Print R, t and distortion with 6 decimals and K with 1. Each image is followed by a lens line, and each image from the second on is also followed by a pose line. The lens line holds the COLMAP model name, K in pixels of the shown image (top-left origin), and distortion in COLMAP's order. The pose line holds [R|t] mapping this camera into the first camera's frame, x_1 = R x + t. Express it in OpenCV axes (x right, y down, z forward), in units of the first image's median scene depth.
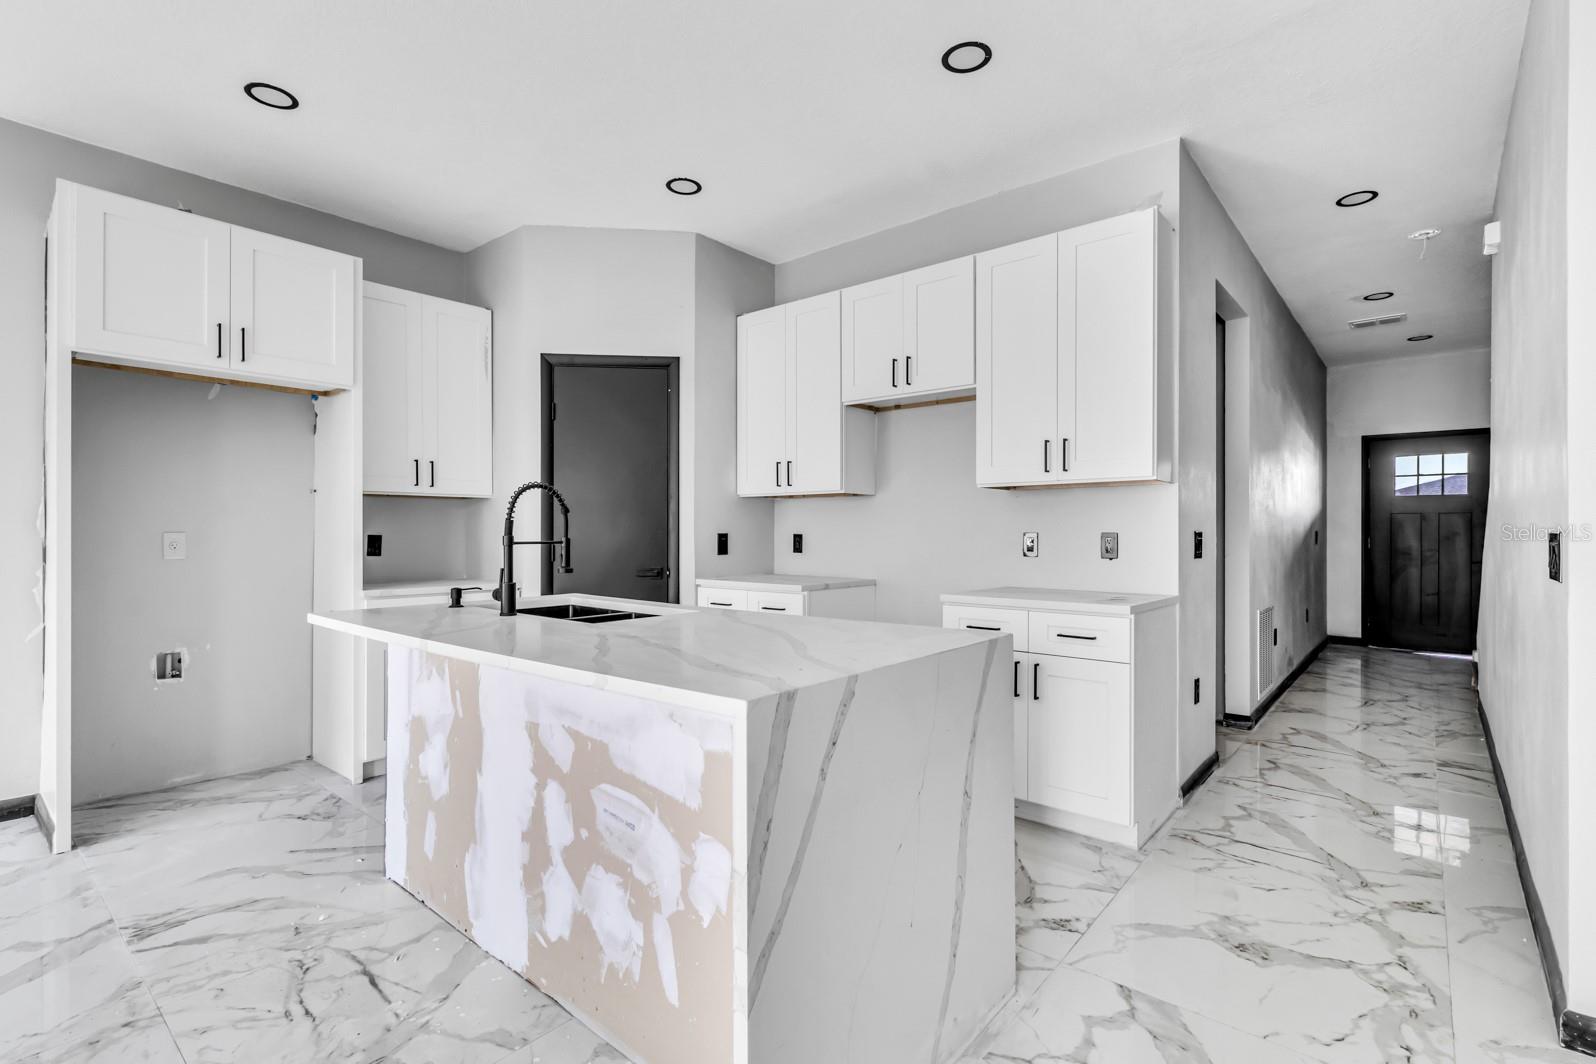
lens RADIAL K [[738.8, 0, 794.9], [0, 738.8, 529.9], [0, 0, 1]] dist [-0.000731, 0.001148]
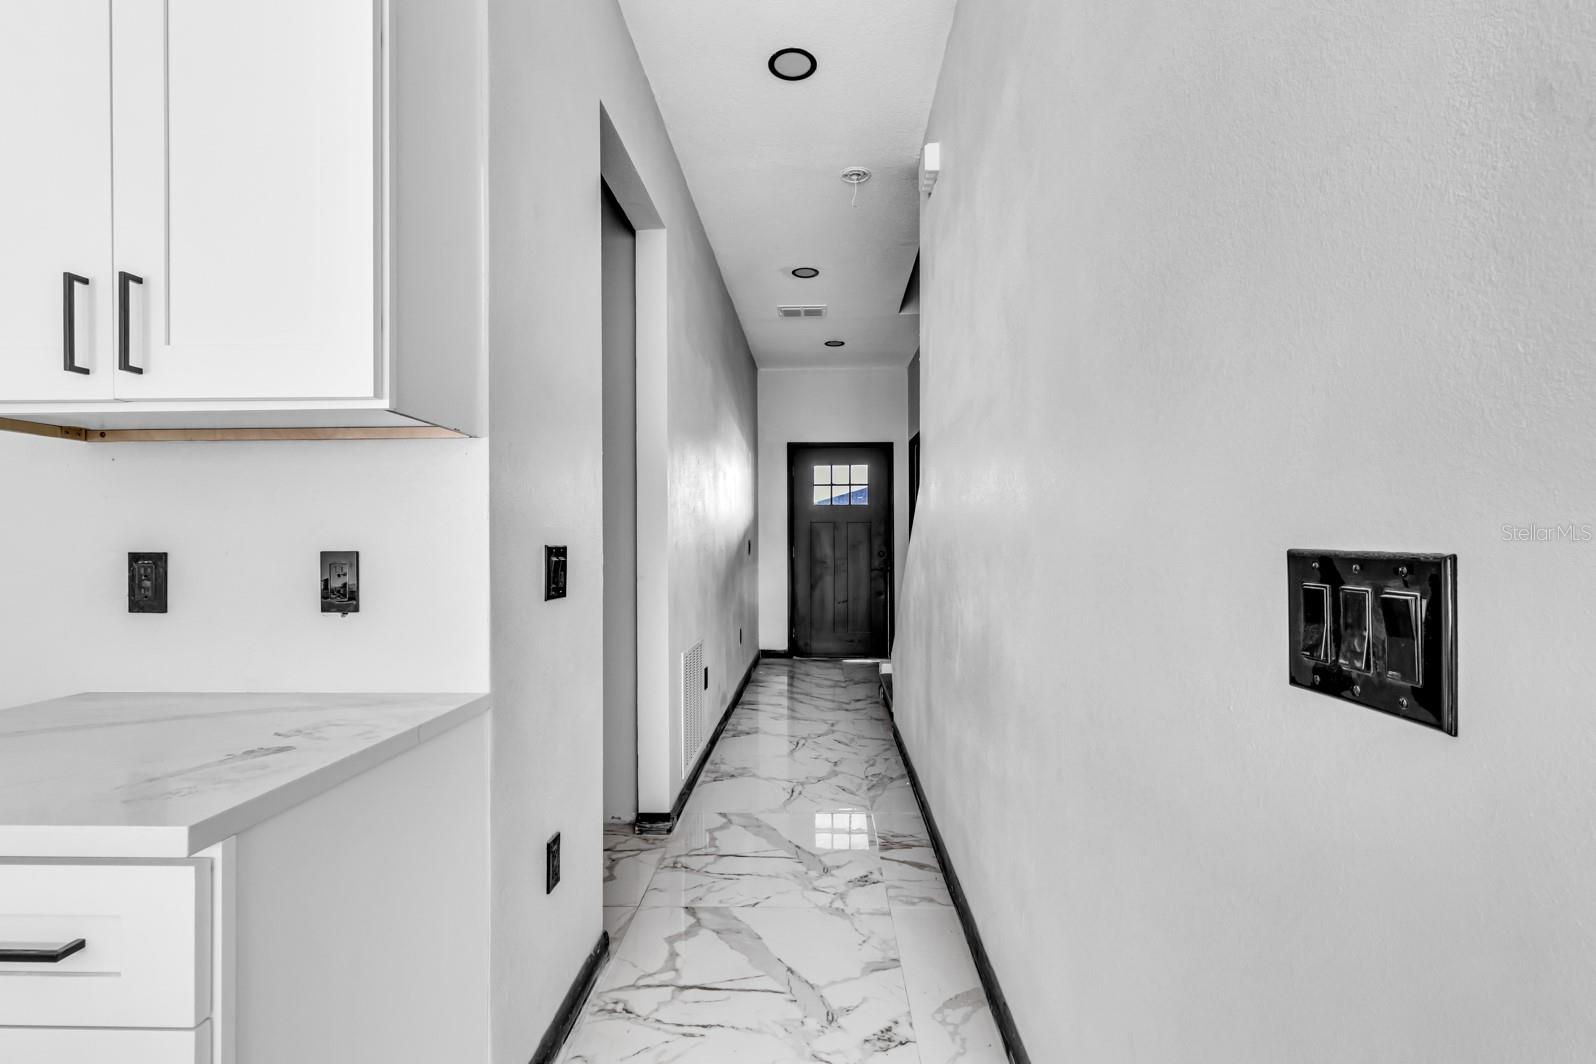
lens RADIAL K [[738.8, 0, 802.0], [0, 738.8, 543.3], [0, 0, 1]] dist [-0.000731, 0.001148]
pose [[0.774804, -0.007882, 0.632153, 0.342709], [0.004555, 0.999966, 0.006885, -0.002019], [-0.632185, -0.002455, 0.774813, 0.480059]]
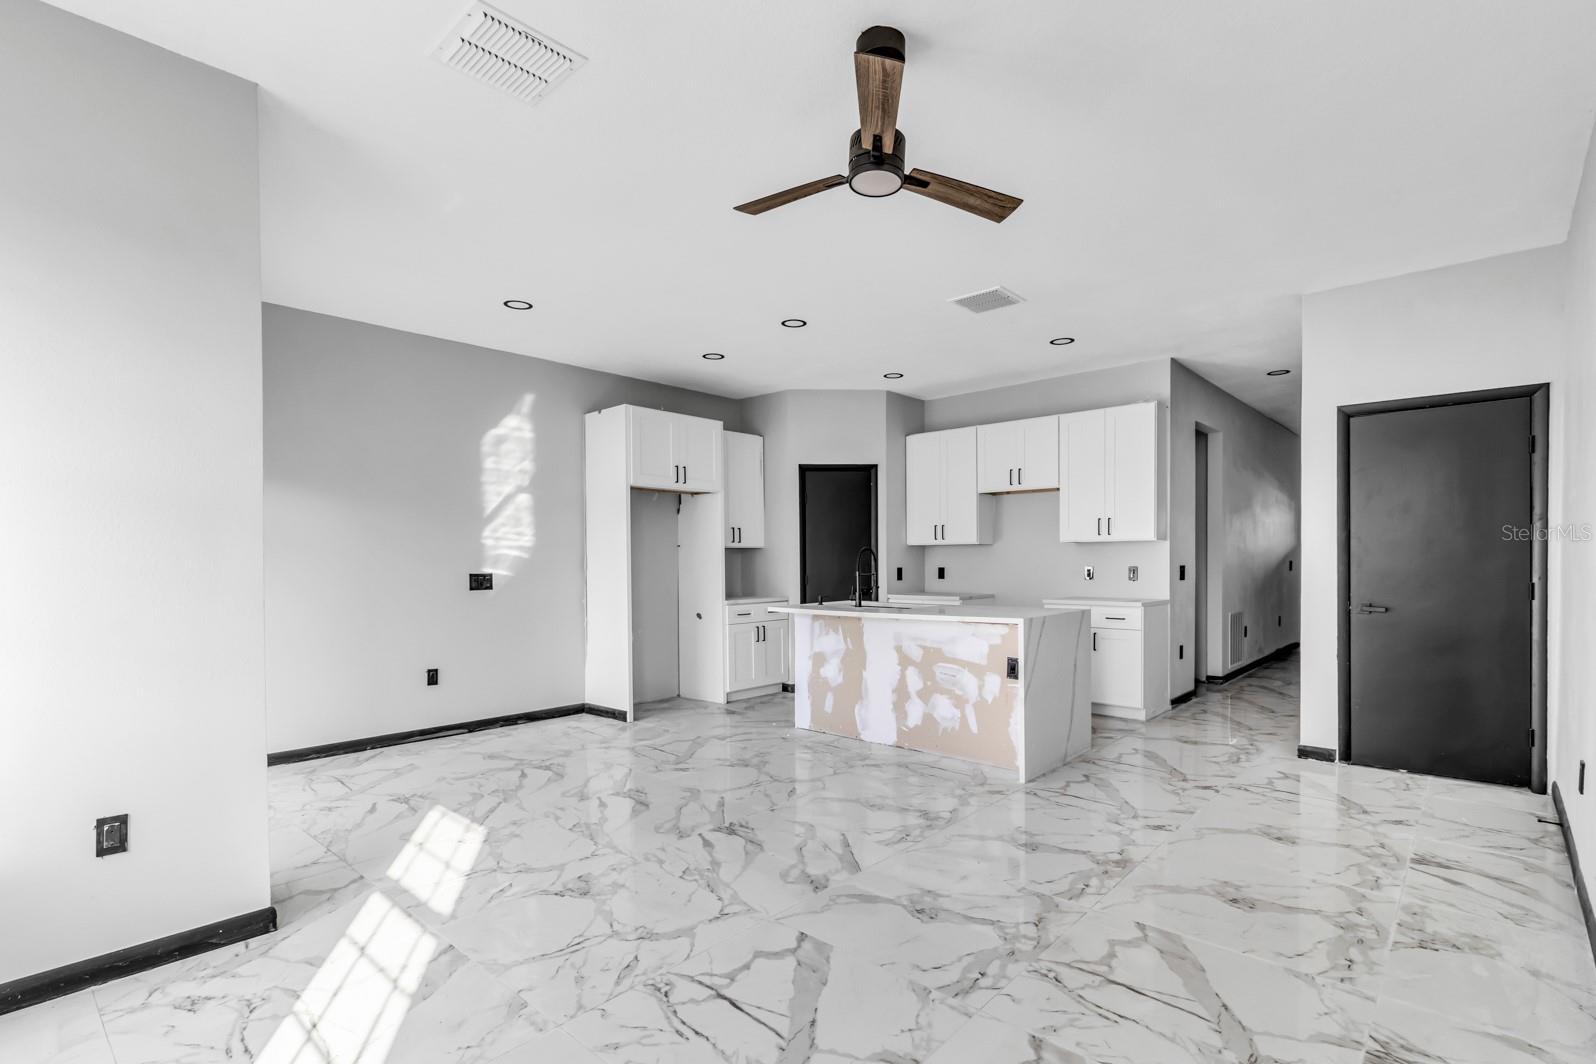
lens RADIAL K [[746.7, 0, 795.8], [0, 746.7, 574.2], [0, 0, 1]] dist [0.003438, 0.001763]
pose [[0.999335, -0.008431, -0.035481, -0.332784], [0.009201, 0.999724, 0.021613, -0.023368], [0.035289, -0.021925, 0.999137, -0.852161]]
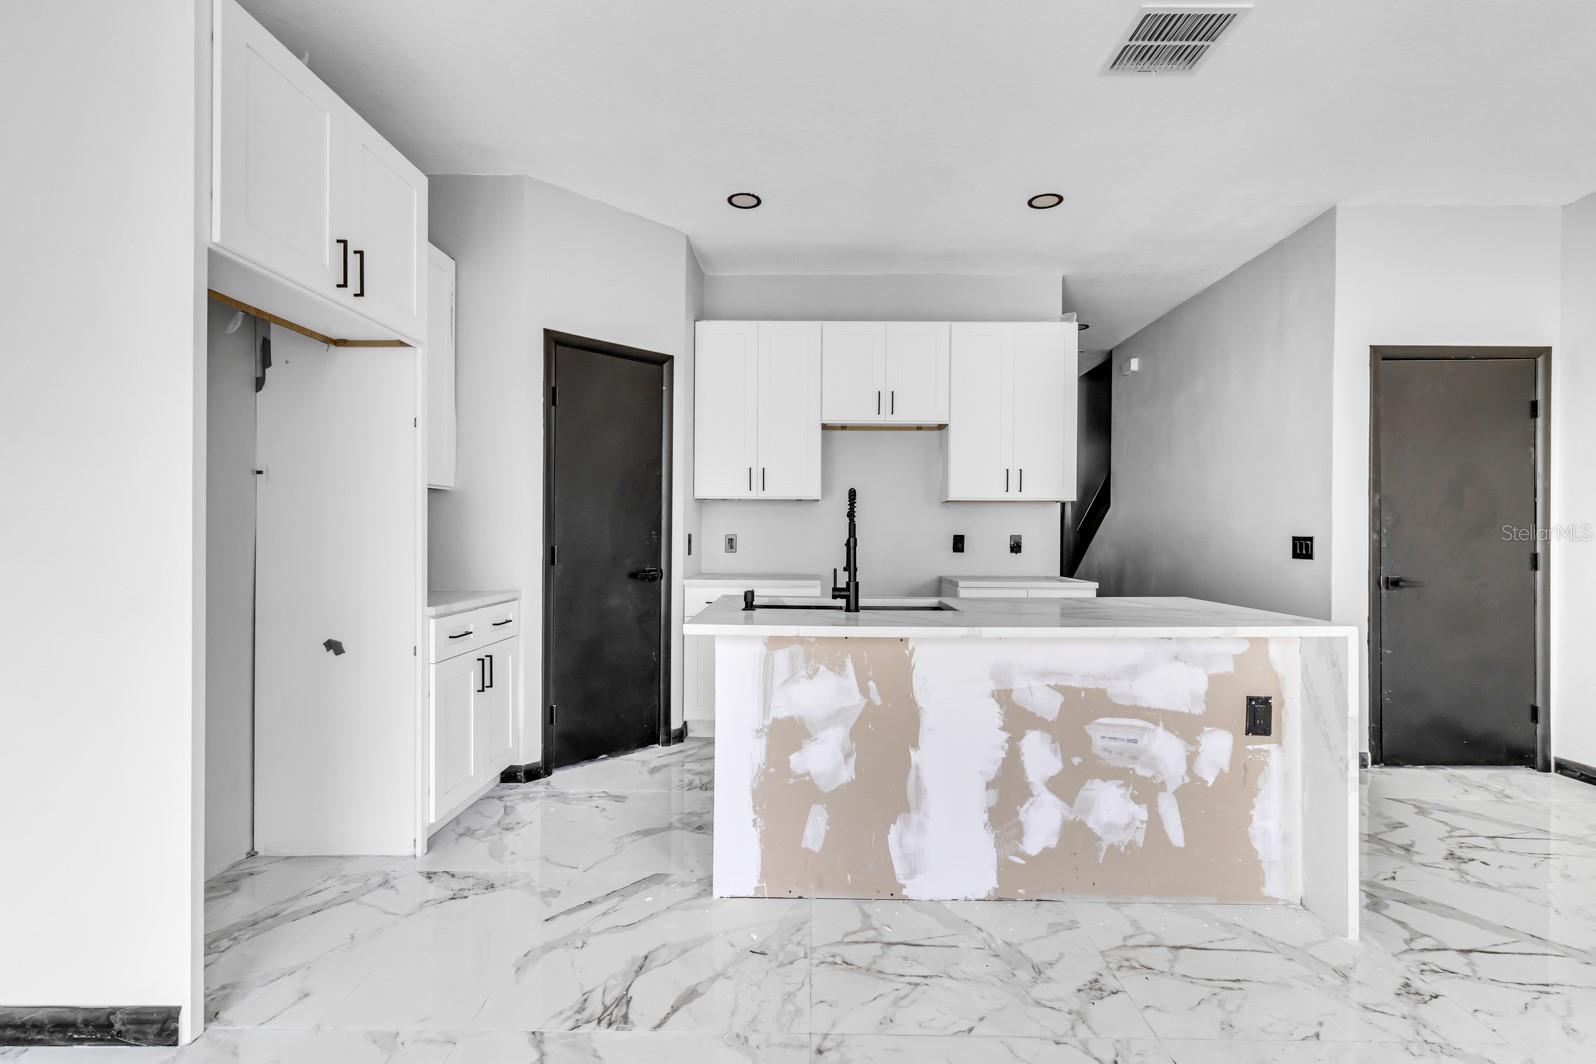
lens RADIAL K [[738.8, 0, 806.3], [0, 738.8, 536.5], [0, 0, 1]] dist [-0.000731, 0.001148]
pose [[0.771933, 0.000513, 0.635704, -0.754259], [-0.006640, 0.999952, 0.007256, -0.000935], [-0.635670, -0.009822, 0.771899, 0.140384]]
